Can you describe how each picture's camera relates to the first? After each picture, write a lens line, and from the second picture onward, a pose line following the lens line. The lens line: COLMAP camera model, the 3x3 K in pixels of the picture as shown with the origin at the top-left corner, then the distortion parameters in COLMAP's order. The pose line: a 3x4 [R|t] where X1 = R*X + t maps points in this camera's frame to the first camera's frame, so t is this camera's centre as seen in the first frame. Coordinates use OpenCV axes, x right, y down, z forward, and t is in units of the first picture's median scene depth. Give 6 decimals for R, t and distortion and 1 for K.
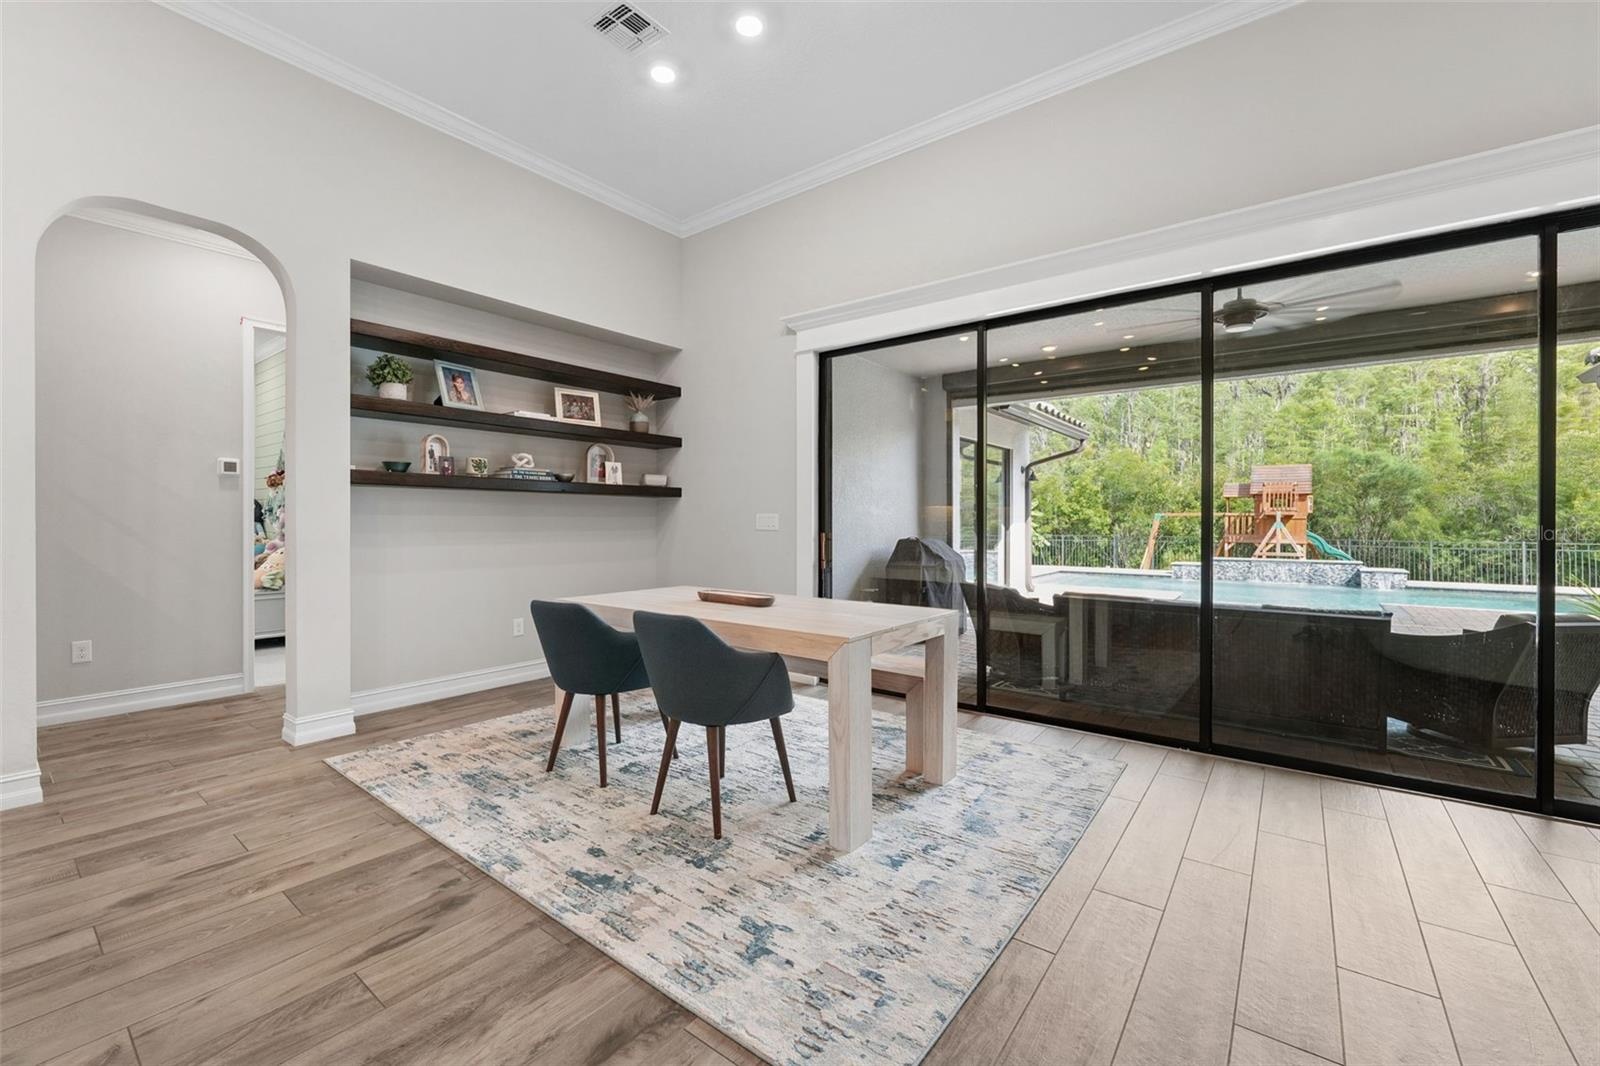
lens RADIAL K [[653.0, 0, 795.7], [0, 653.0, 522.6], [0, 0, 1]] dist [-0.013713, -0.000032]
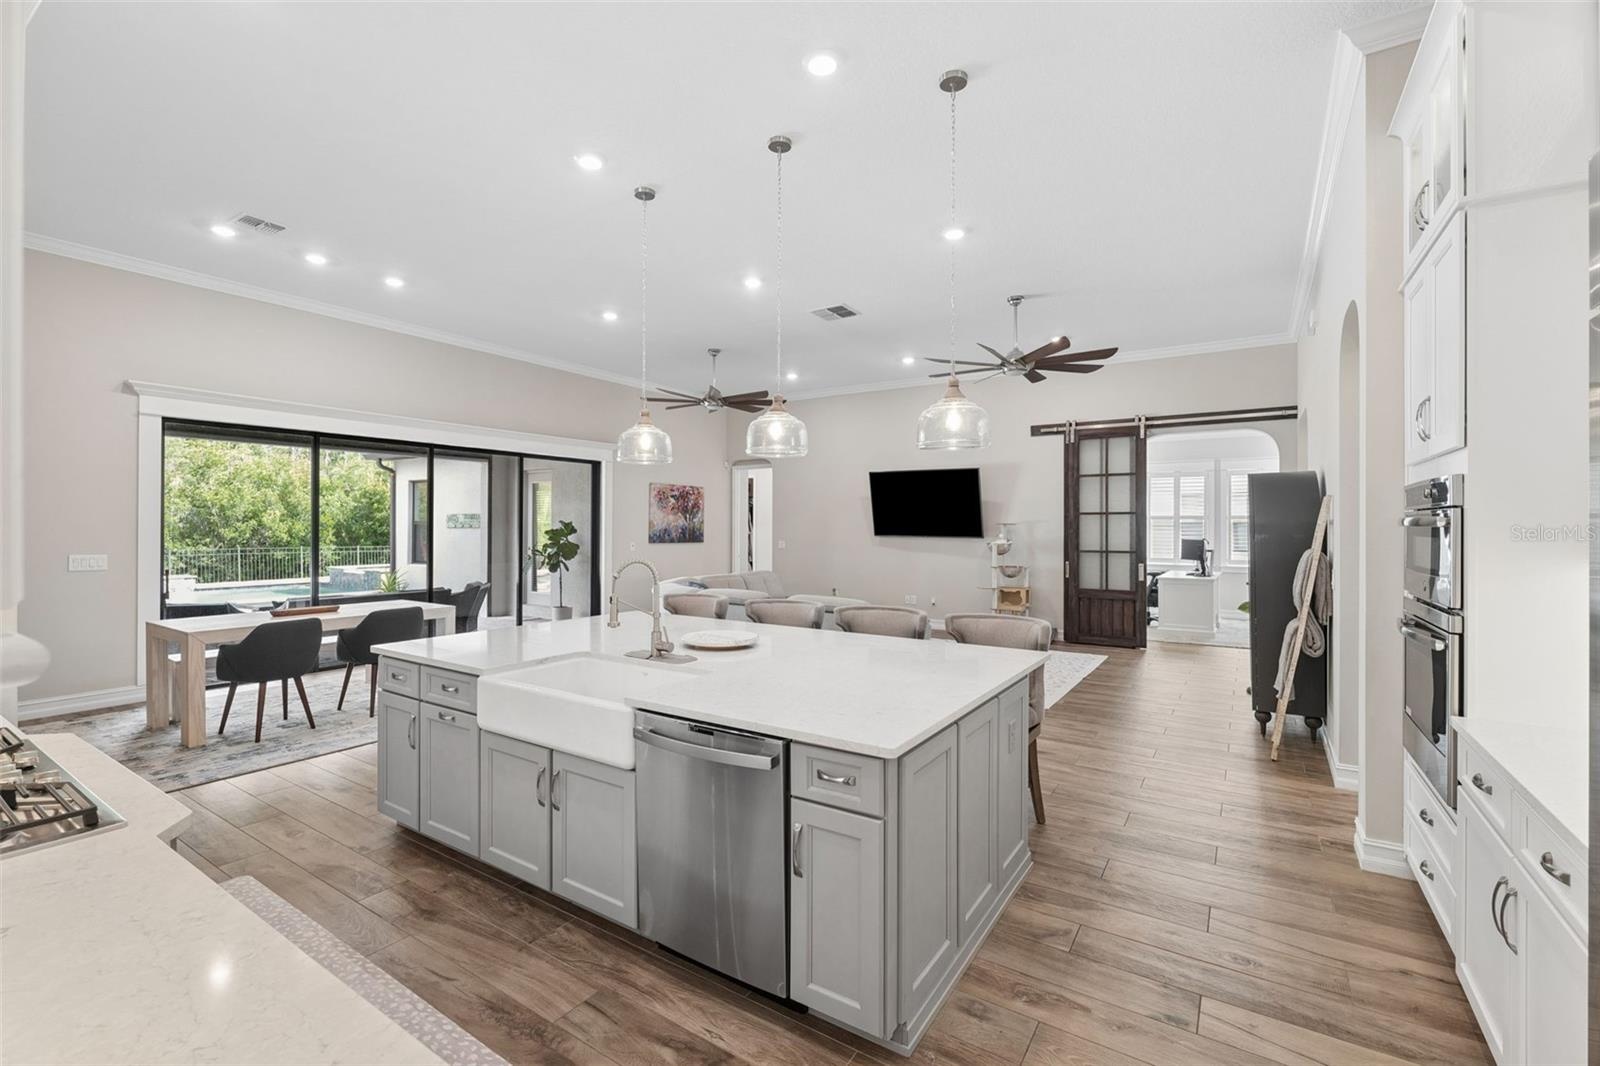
lens RADIAL K [[697.7, 0, 793.5], [0, 697.7, 525.5], [0, 0, 1]] dist [-0.004599, -0.000443]
pose [[-0.074713, -0.001544, 0.997204, -1.479750], [-0.001350, 0.999998, 0.001447, -0.077020], [-0.997204, -0.001238, -0.074715, -0.055288]]
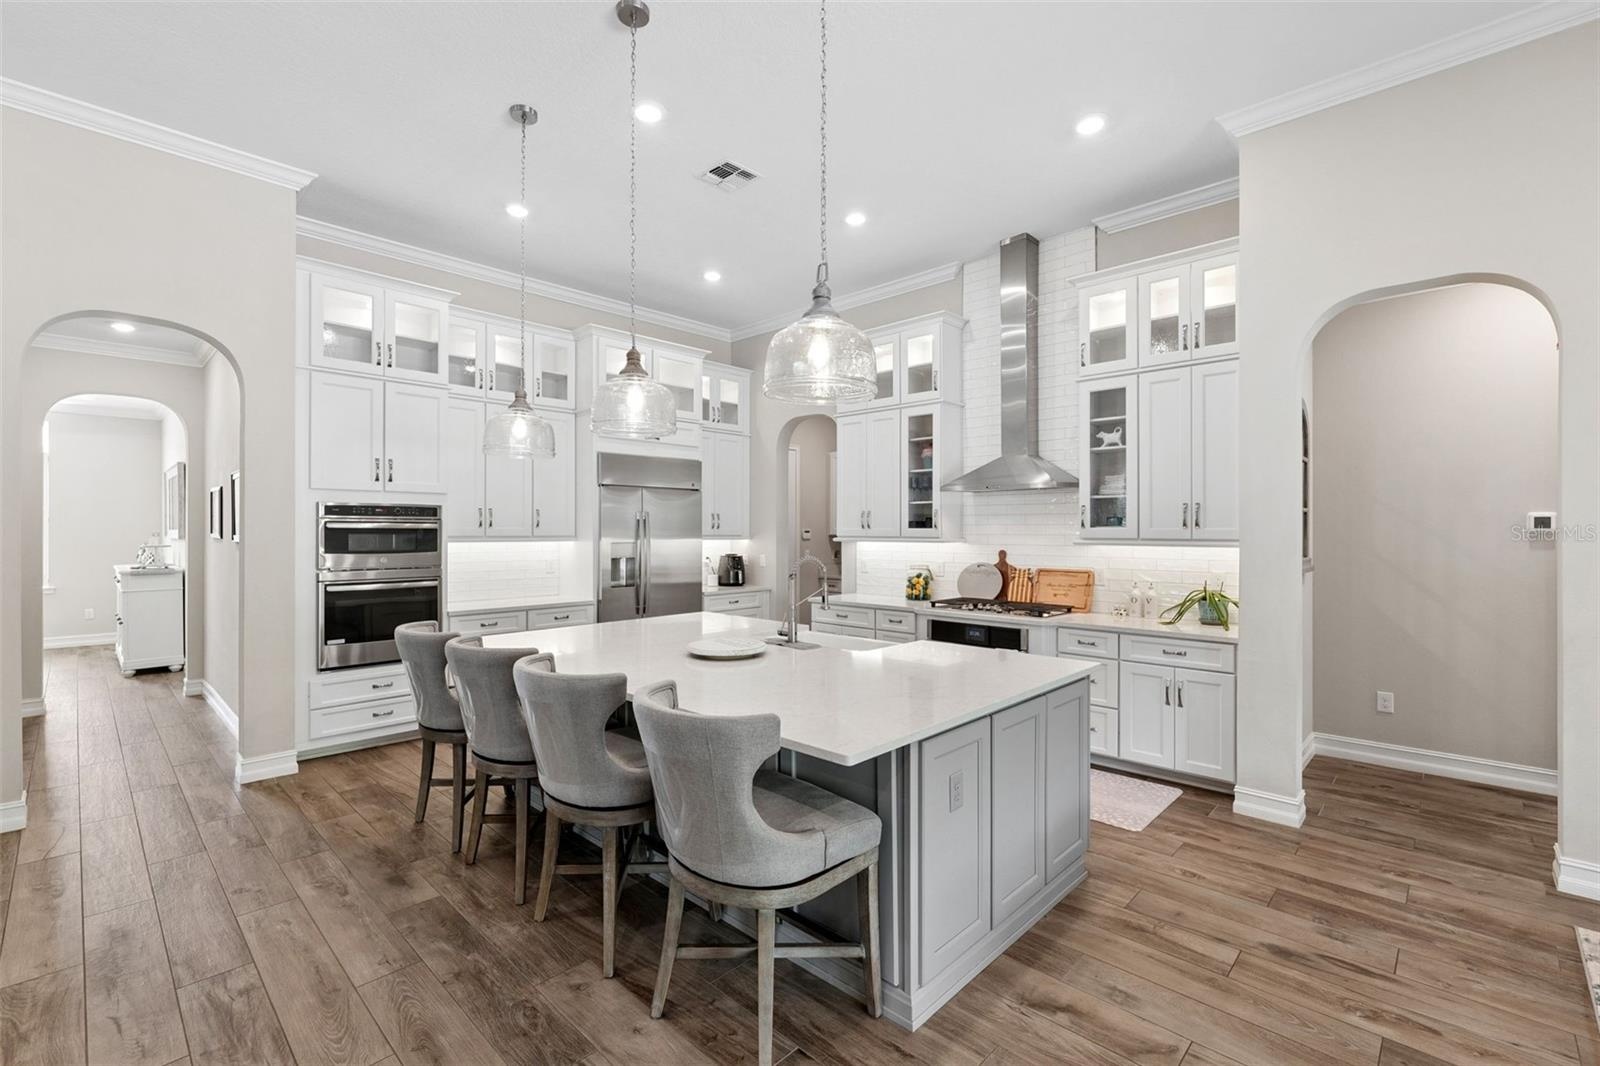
lens RADIAL K [[699.0, 0, 795.8], [0, 699.0, 530.8], [0, 0, 1]] dist [-0.003028, -0.000474]
pose [[-0.110489, -0.001628, -0.993876, 0.141232], [-0.003811, 0.999992, -0.001214, -0.072722], [0.993870, 0.003653, -0.110494, 0.135368]]
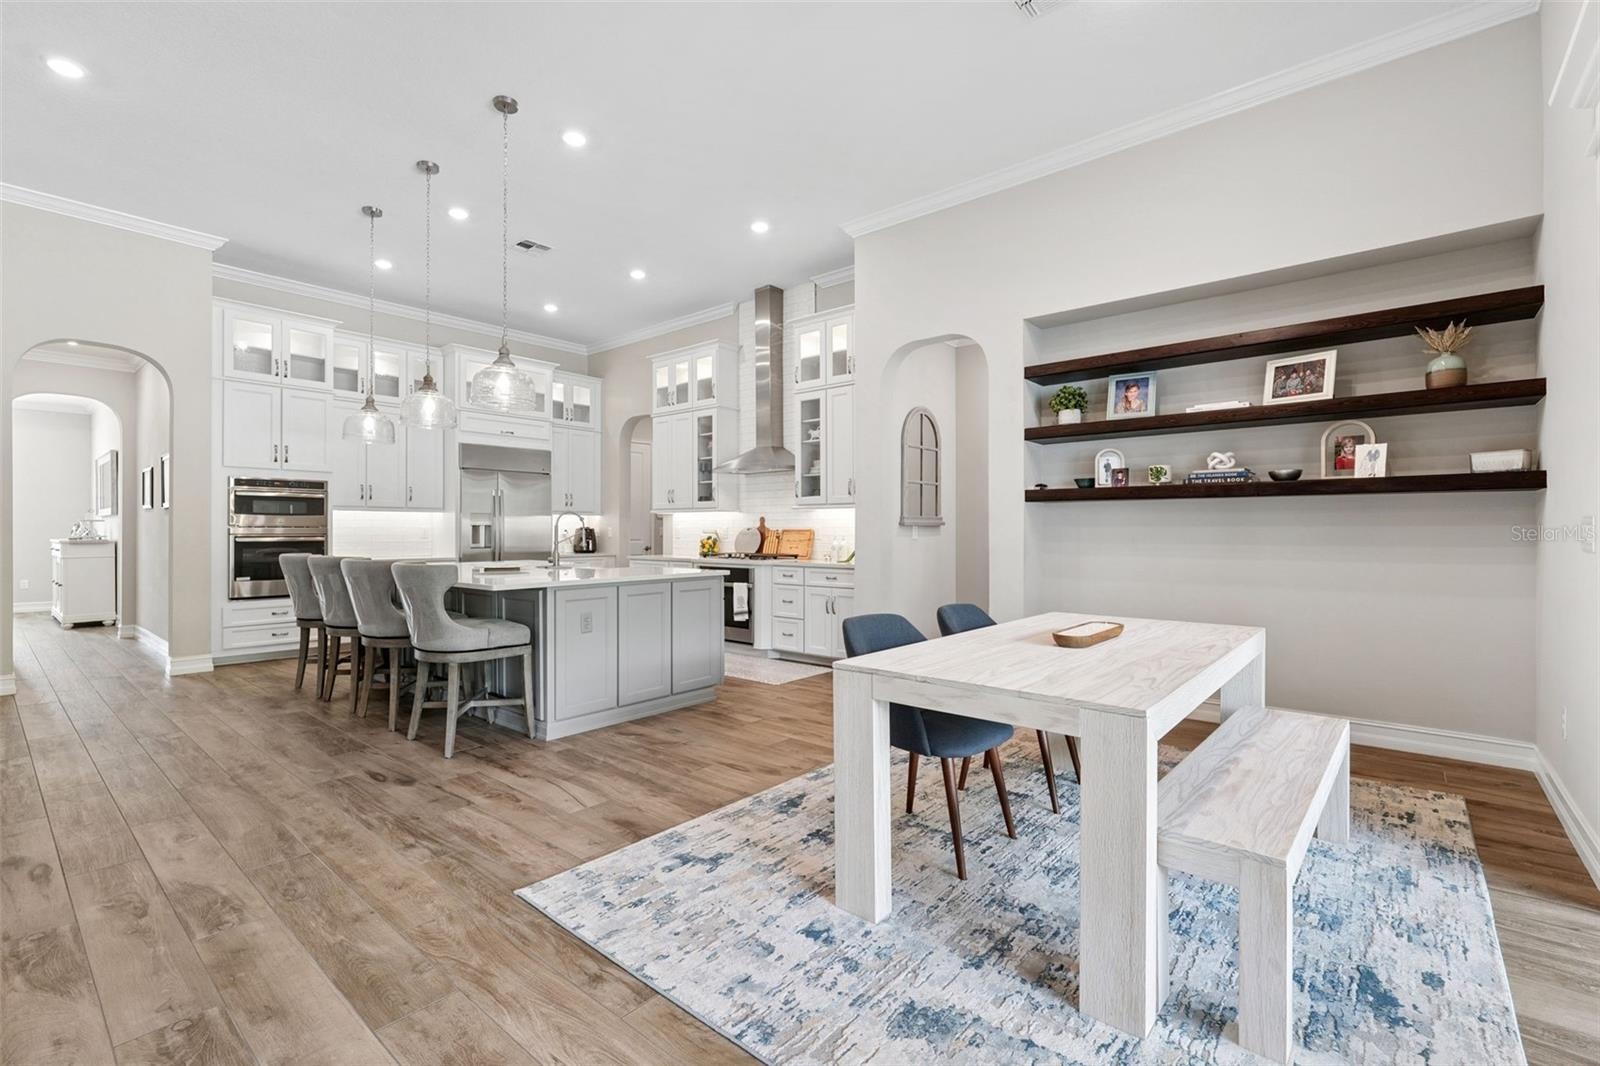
lens RADIAL K [[705.2, 0, 797.2], [0, 705.2, 529.3], [0, 0, 1]] dist [-0.003333, -0.000014]
pose [[-0.045962, -0.004086, -0.998935, 0.578656], [-0.002660, 0.999989, -0.003968, -0.001099], [0.998940, 0.002475, -0.045973, 0.547851]]
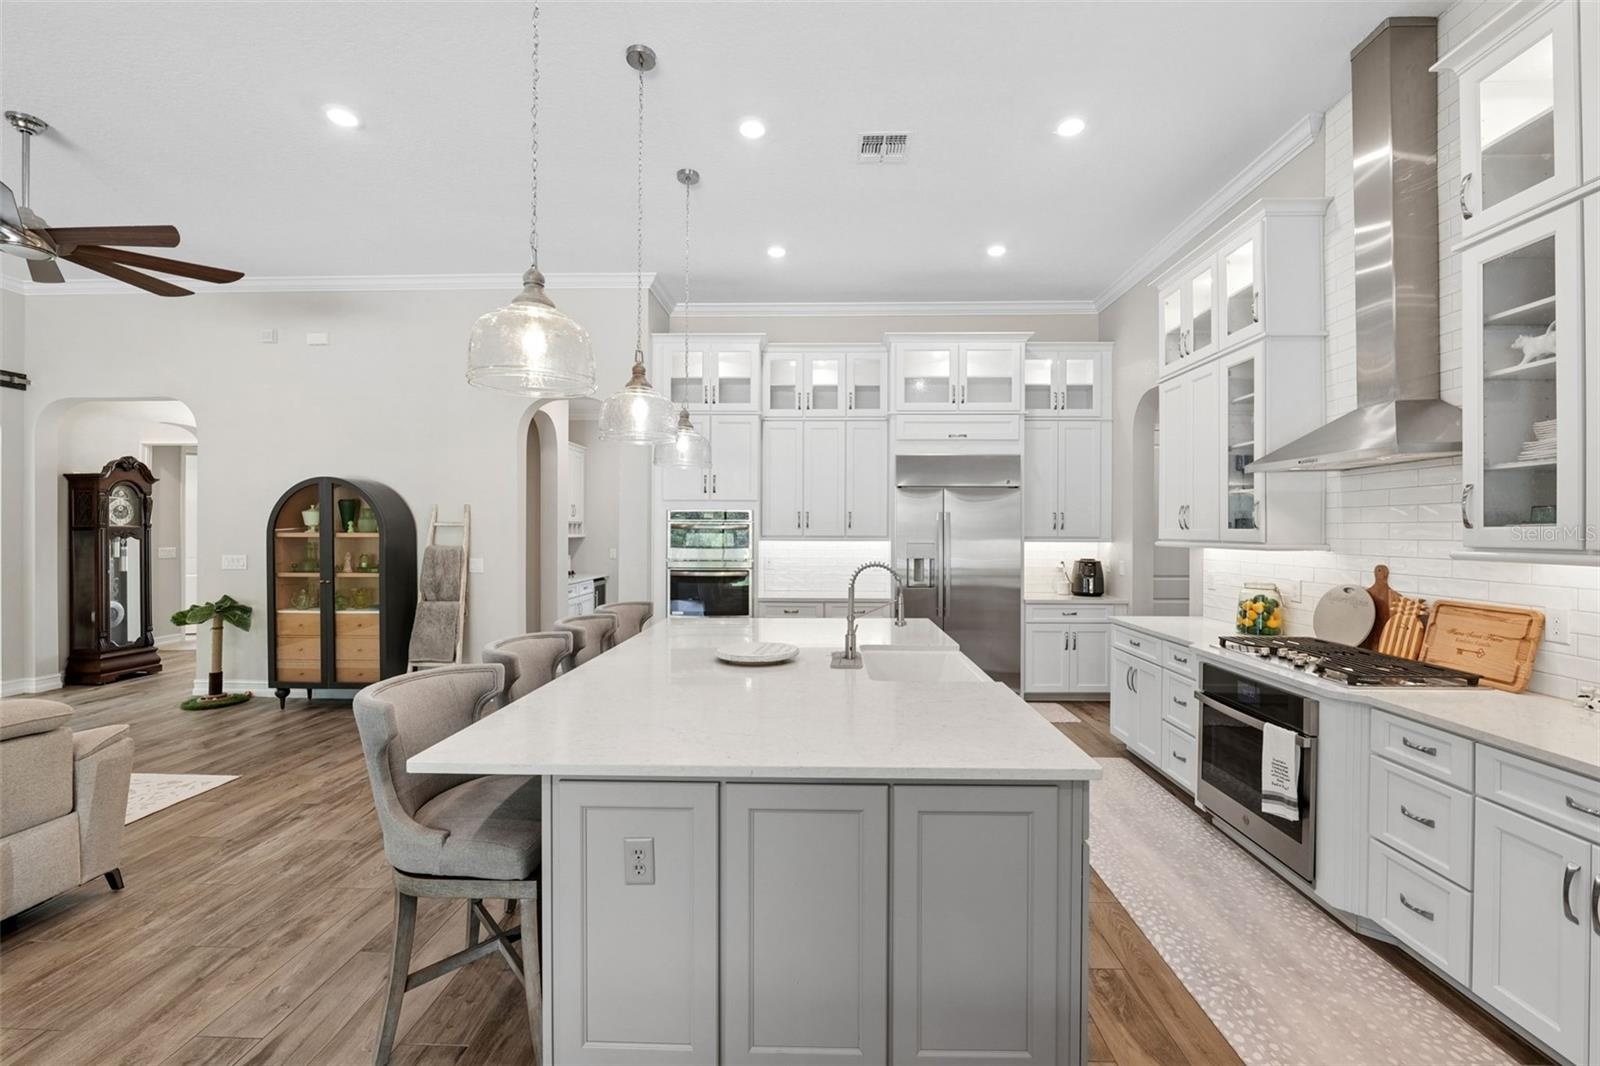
lens RADIAL K [[659.4, 0, 811.4], [0, 659.4, 531.4], [0, 0, 1]] dist [-0.010266, -0.000087]
pose [[-0.804927, -0.004032, -0.593360, -0.261095], [-0.006895, 0.999973, 0.002559, -0.074969], [0.593334, 0.006151, -0.804933, 0.587173]]
